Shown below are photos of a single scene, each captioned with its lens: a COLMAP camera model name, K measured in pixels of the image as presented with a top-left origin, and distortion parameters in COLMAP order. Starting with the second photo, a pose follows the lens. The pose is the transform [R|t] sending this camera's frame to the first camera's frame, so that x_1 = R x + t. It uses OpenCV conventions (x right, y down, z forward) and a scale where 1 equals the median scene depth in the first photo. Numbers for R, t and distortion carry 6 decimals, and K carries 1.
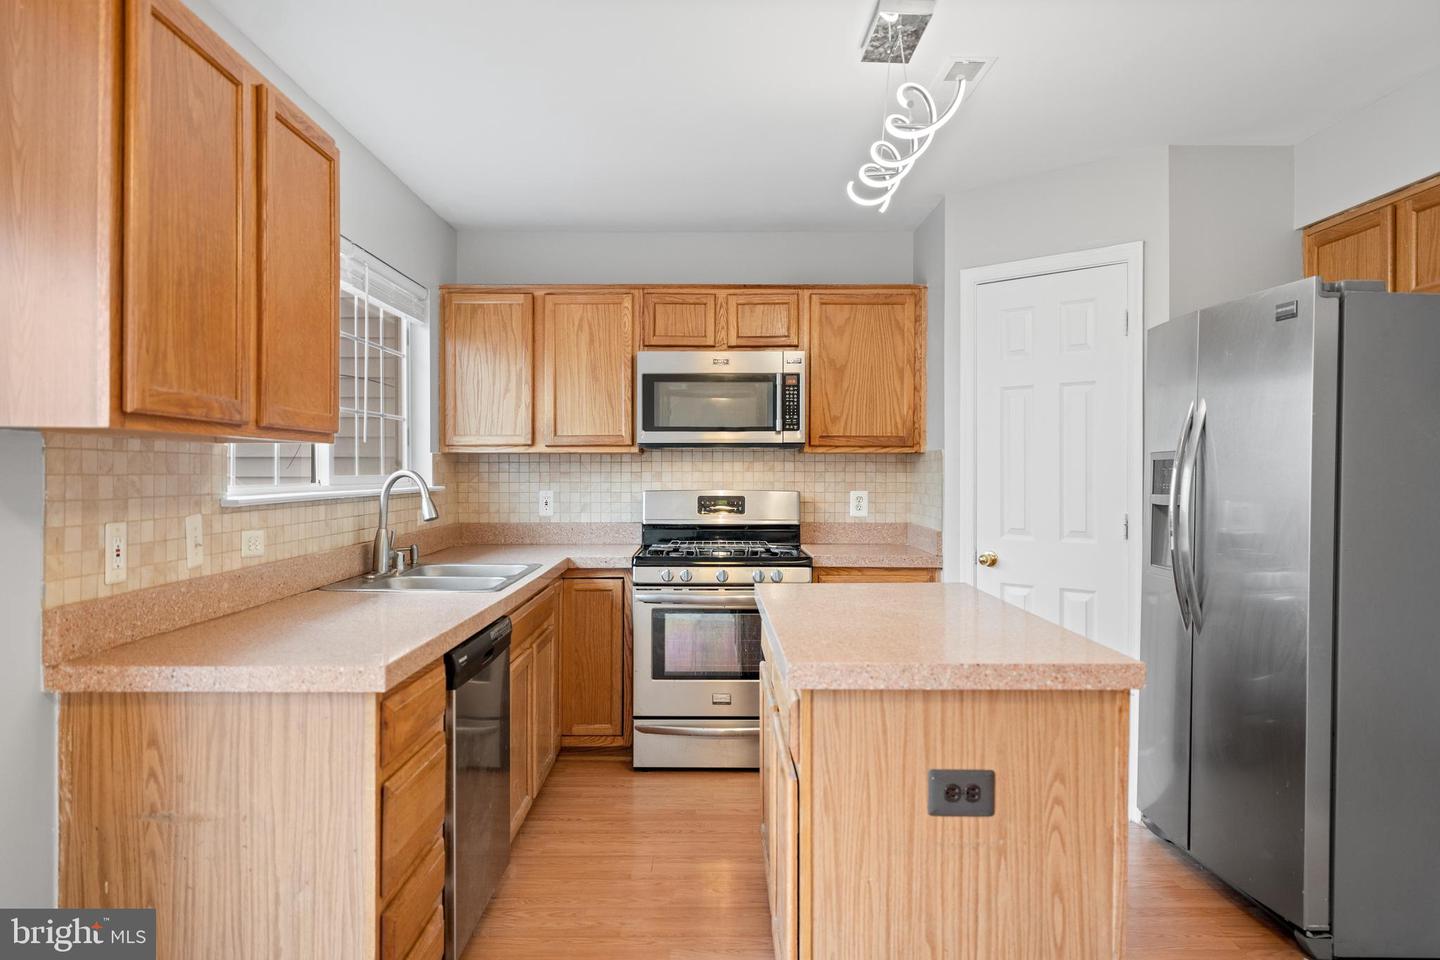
lens RADIAL K [[962.3, 0, 720.0], [0, 962.3, 480.0], [0, 0, 1]] dist [0.001524, -0.000019]
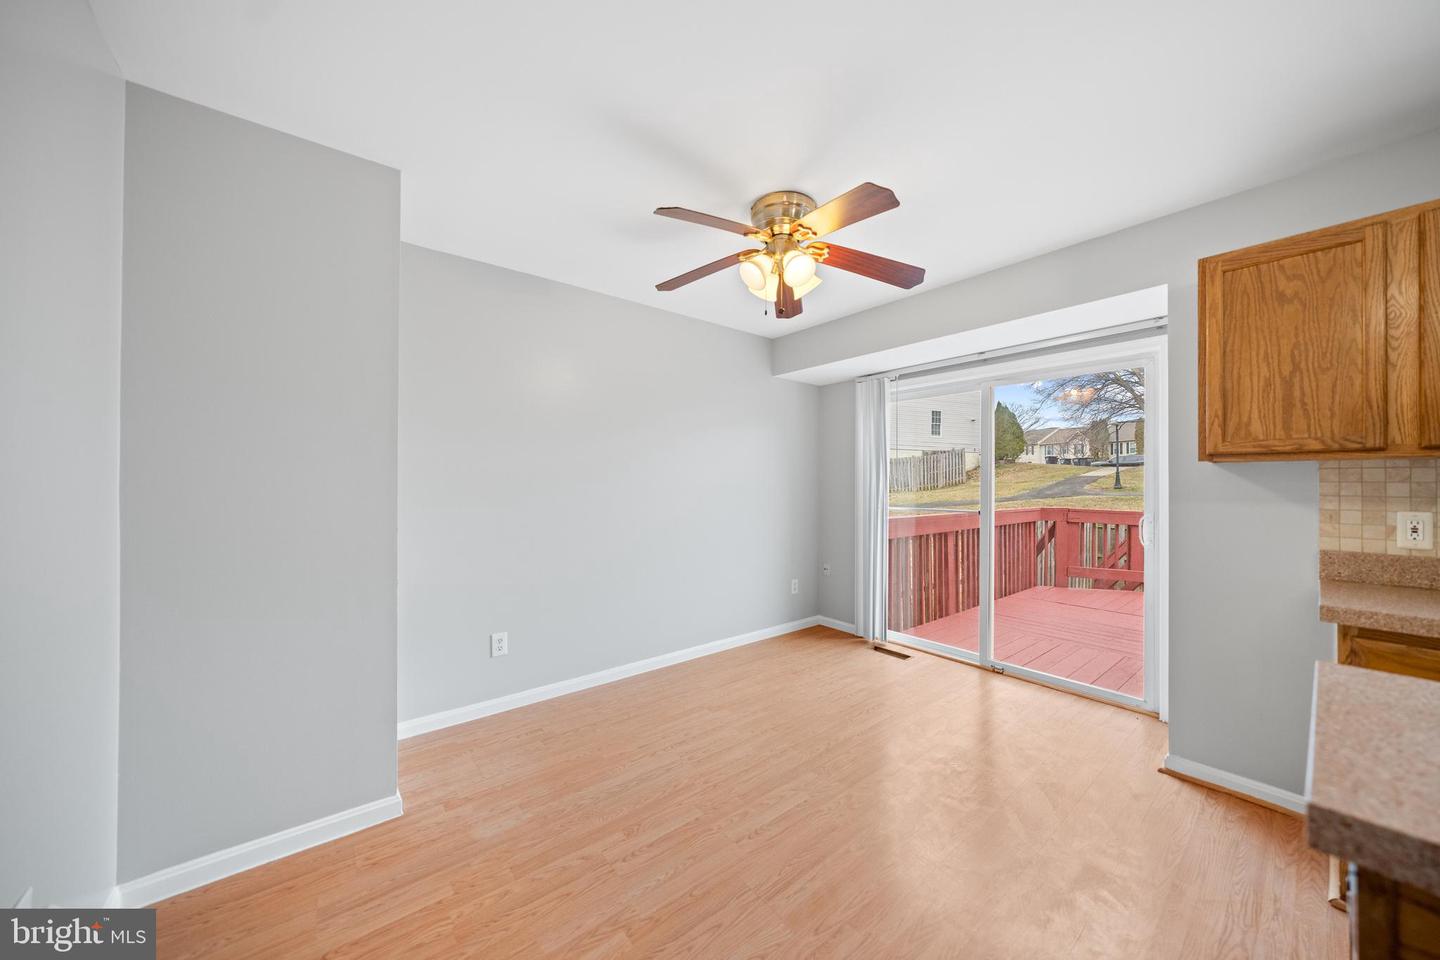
lens RADIAL K [[498.0, 0, 720.0], [0, 498.0, 480.0], [0, 0, 1]] dist [-0.000045, 0.000007]
pose [[-0.773908, -0.011654, -0.633191, 0.372319], [-0.008991, 0.999932, -0.007416, 0.003722], [0.633235, -0.000046, -0.773960, 0.419451]]
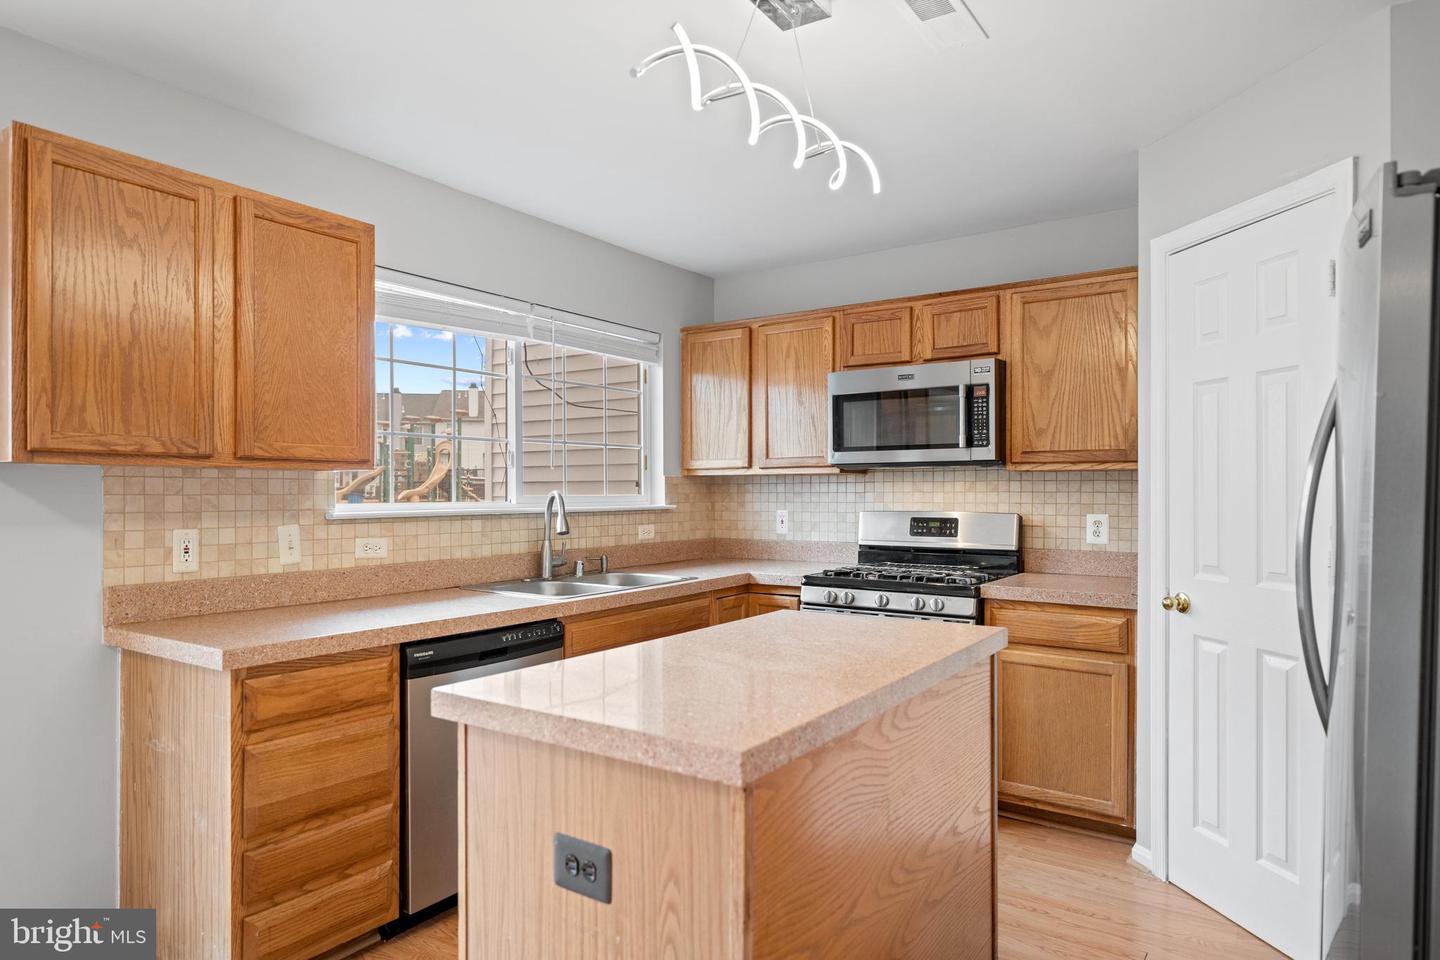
lens RADIAL K [[866.9, 0, 718.9], [0, 866.9, 500.2], [0, 0, 1]] dist [0.004058, 0.002259]
pose [[0.824924, 0.004151, -0.565228, 0.333159], [-0.004006, 0.999991, 0.001497, -0.001114], [0.565229, 0.001029, 0.824933, 0.183751]]
